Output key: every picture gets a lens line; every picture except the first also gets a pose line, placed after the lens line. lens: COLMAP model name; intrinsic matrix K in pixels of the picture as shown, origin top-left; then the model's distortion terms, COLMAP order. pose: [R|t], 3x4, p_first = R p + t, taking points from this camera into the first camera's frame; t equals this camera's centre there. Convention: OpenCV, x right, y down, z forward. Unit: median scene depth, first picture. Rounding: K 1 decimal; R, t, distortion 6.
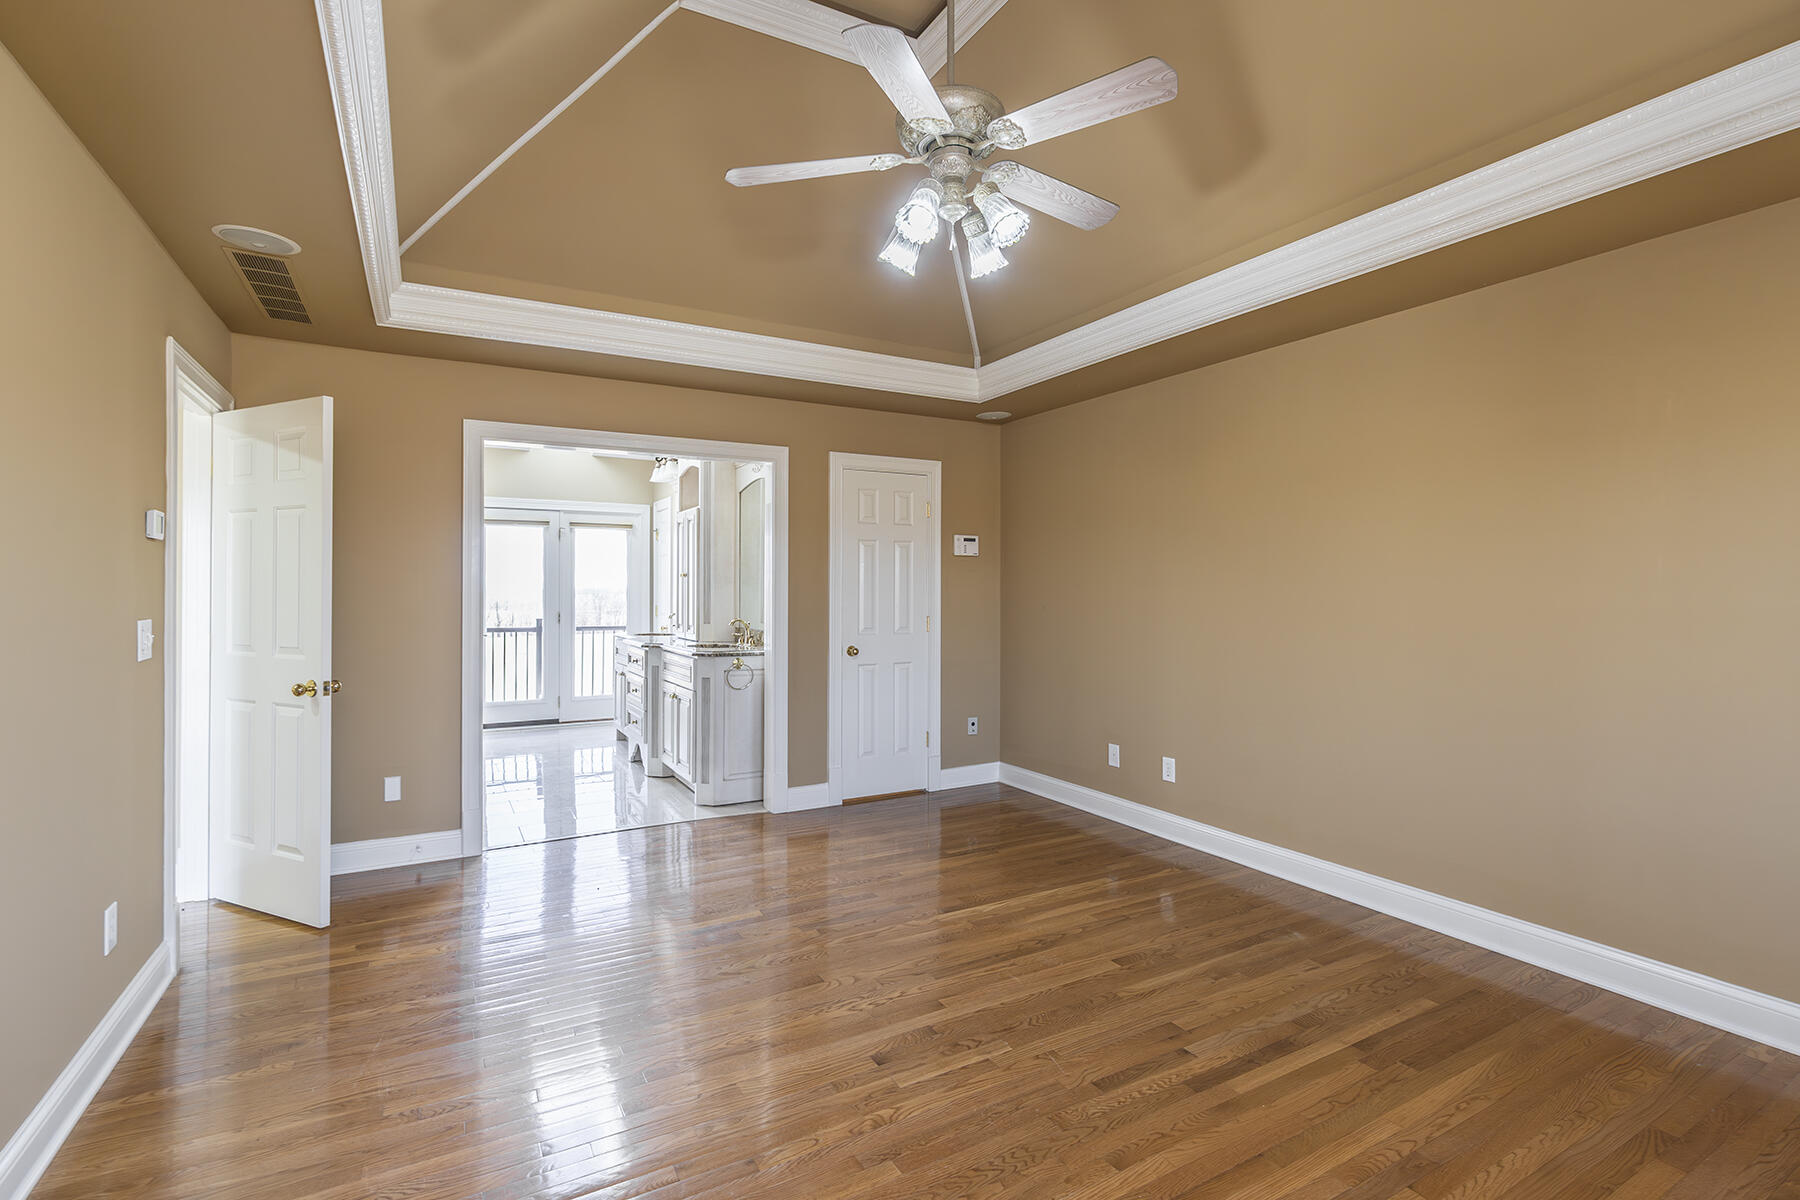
lens RADIAL K [[815.6, 0, 884.1], [0, 815.6, 592.3], [0, 0, 1]] dist [-0.000223, 0.000179]
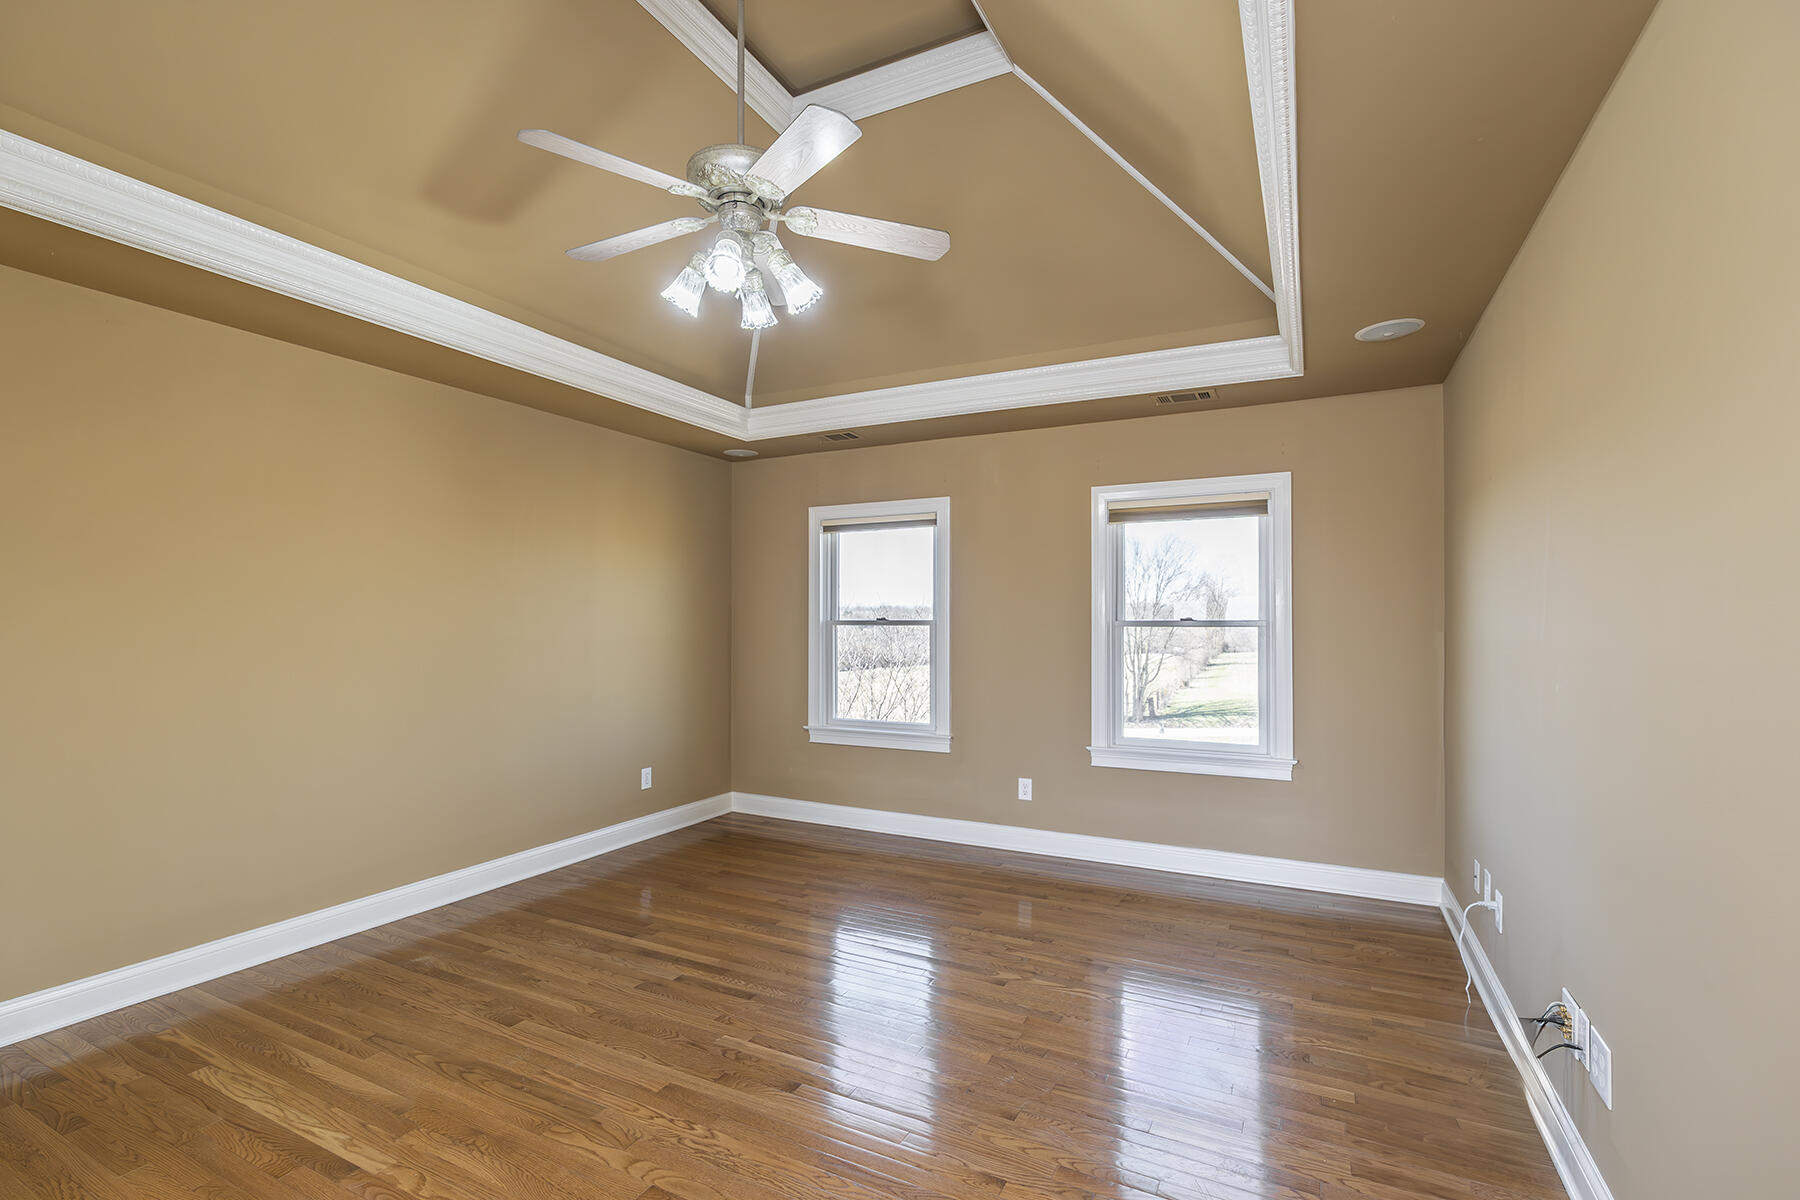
lens RADIAL K [[831.5, 0, 888.2], [0, 831.5, 608.2], [0, 0, 1]] dist [-0.015276, 0.000235]
pose [[-0.553237, 0.014068, 0.832905, -0.692737], [0.005495, 0.999897, -0.013239, -0.003876], [-0.833006, -0.002747, -0.553257, 1.094348]]
